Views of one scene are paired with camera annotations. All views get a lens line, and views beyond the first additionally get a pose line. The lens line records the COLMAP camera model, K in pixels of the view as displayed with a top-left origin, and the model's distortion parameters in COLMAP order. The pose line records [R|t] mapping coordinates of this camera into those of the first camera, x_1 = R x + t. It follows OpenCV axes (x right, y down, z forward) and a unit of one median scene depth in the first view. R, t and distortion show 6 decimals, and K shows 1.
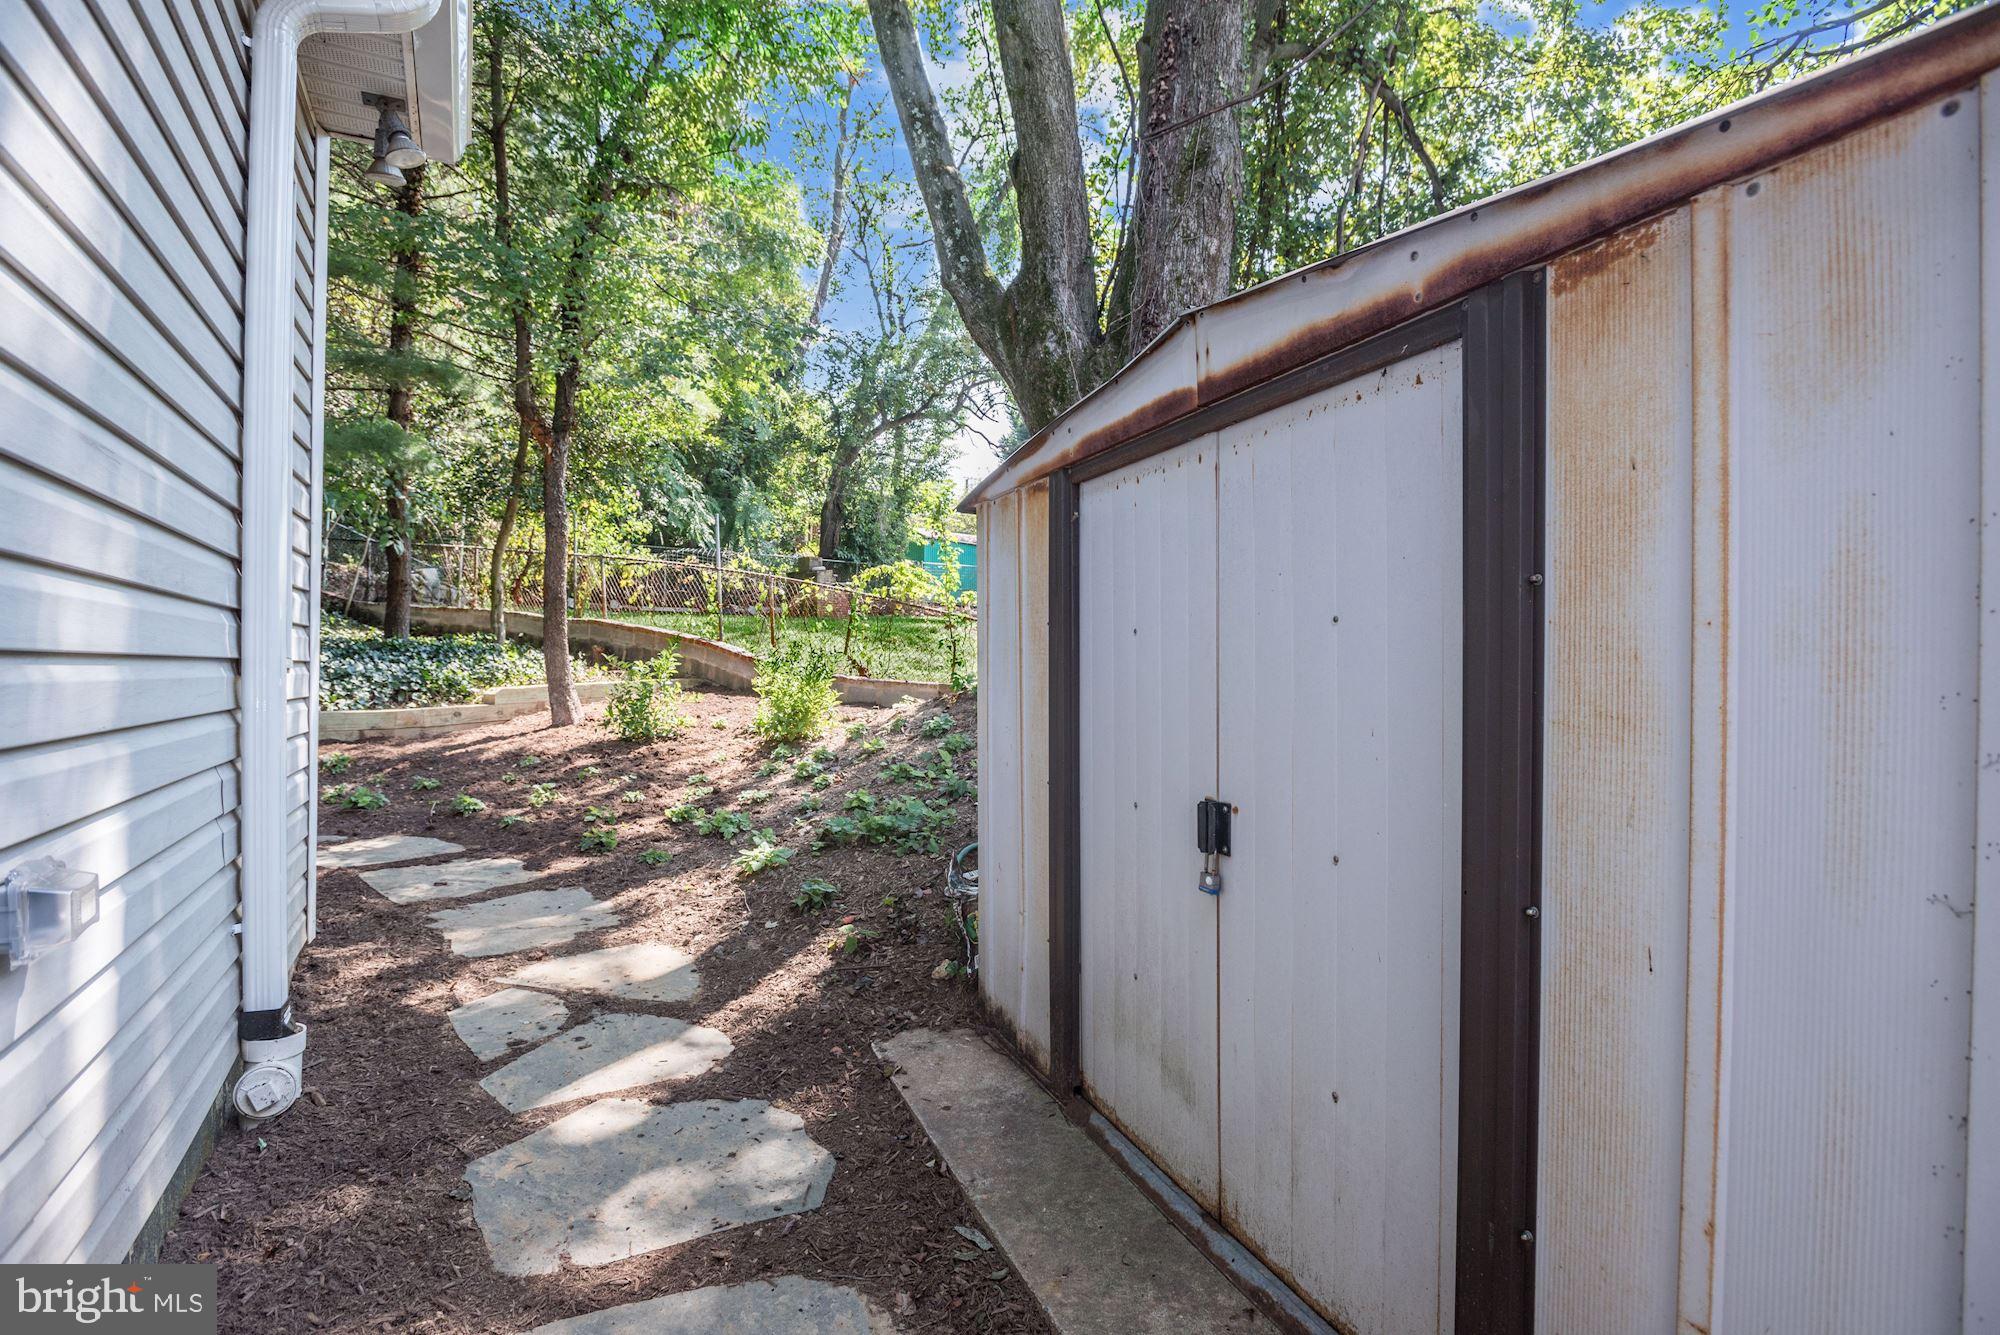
lens RADIAL K [[951.8, 0, 1000.0], [0, 951.8, 667.5], [0, 0, 1]] dist [-0.027402, -0.000008]
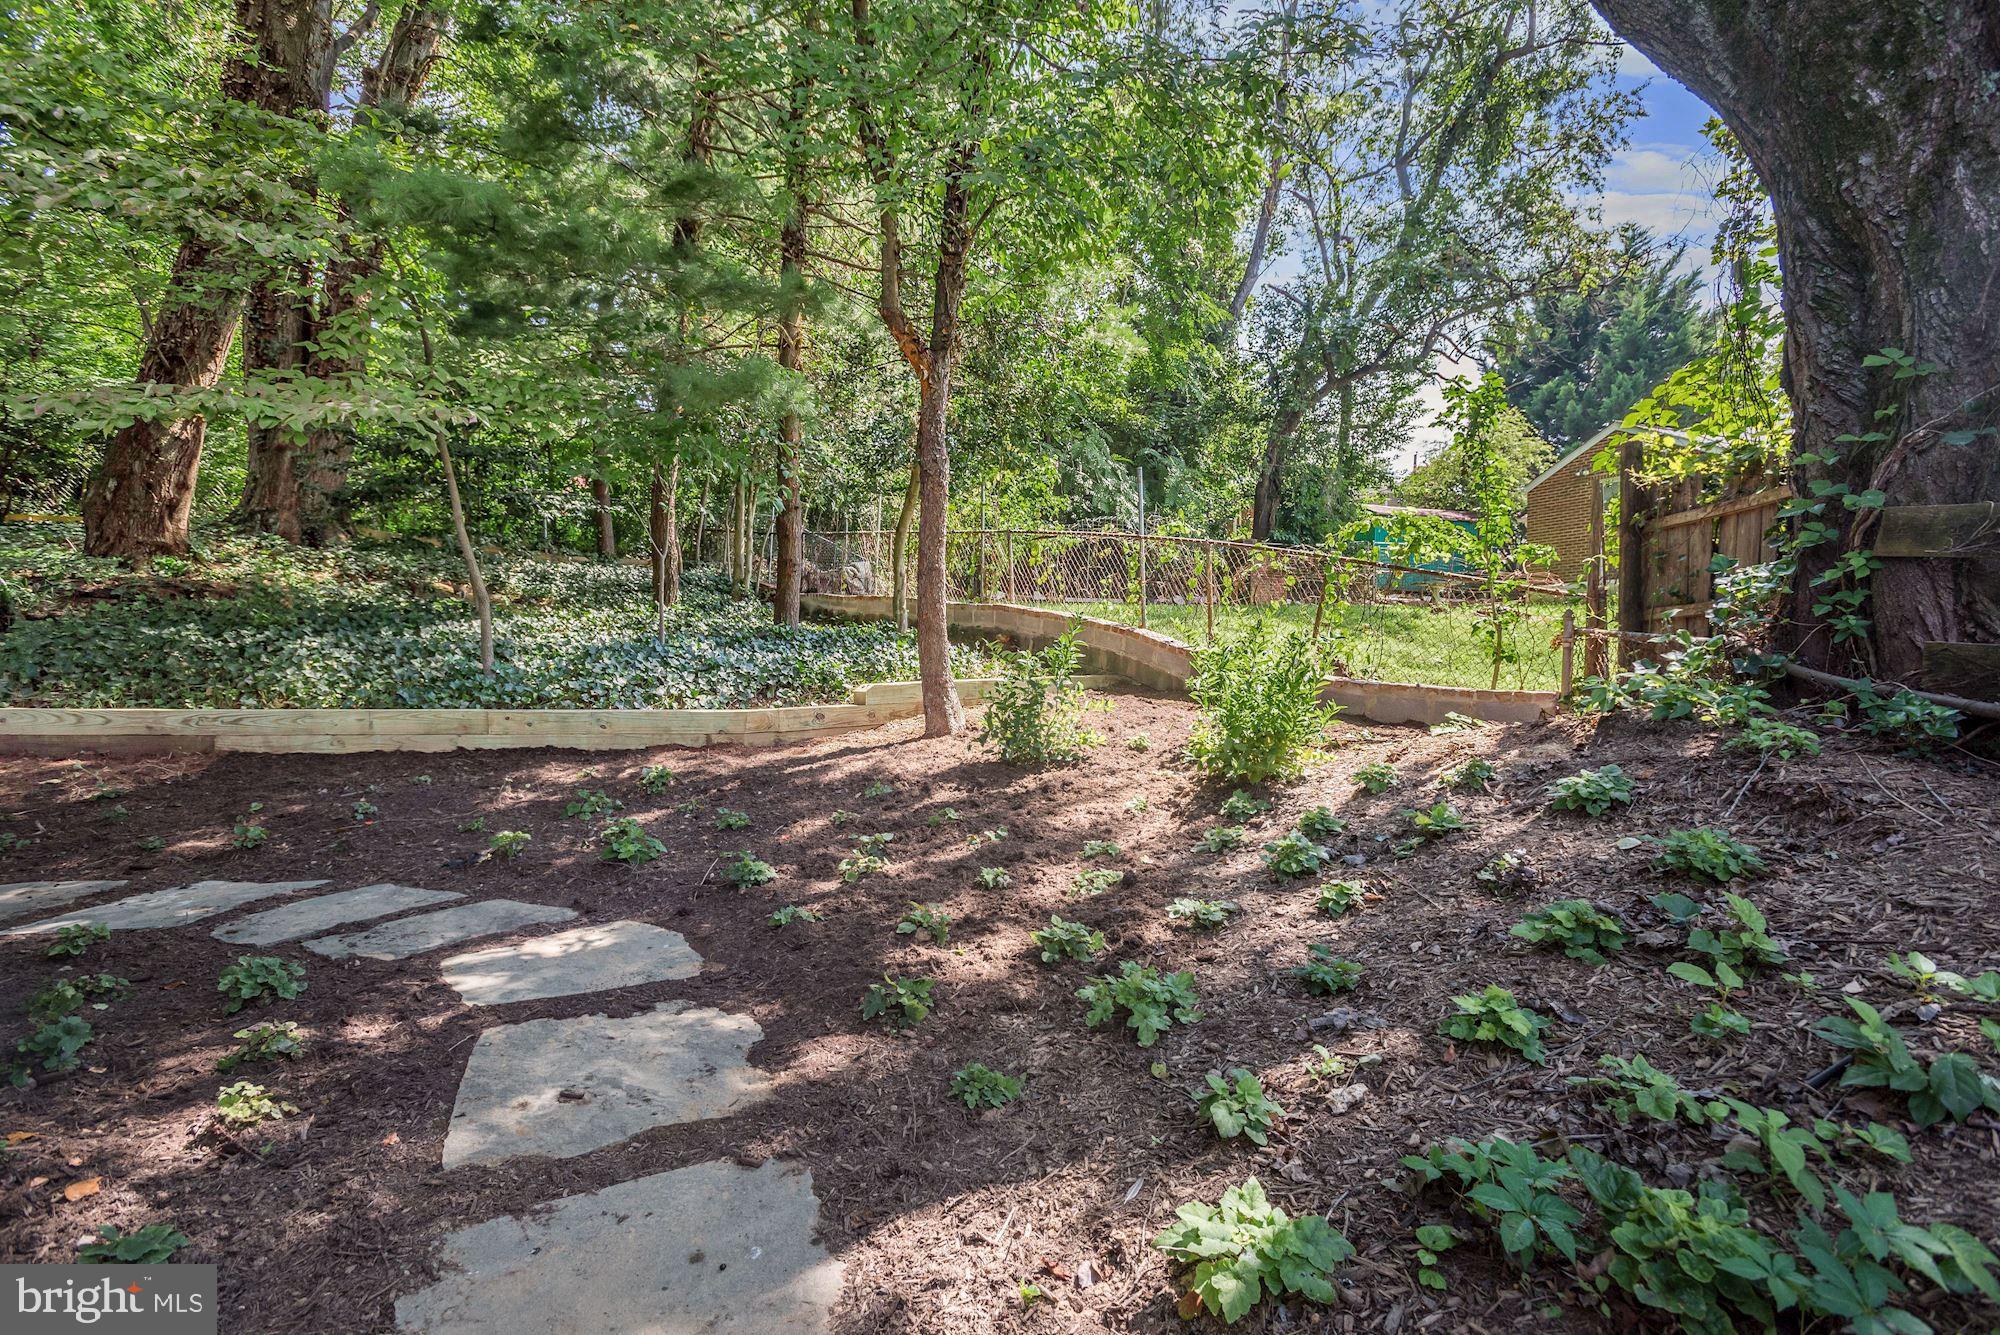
lens RADIAL K [[926.5, 0, 1000.0], [0, 926.5, 667.5], [0, 0, 1]] dist [0.012527, 0.000308]
pose [[0.903934, 0.011802, -0.427509, -0.088820], [-0.009560, 0.999927, 0.007390, 0.000504], [0.427565, -0.002593, 0.903981, 0.310870]]
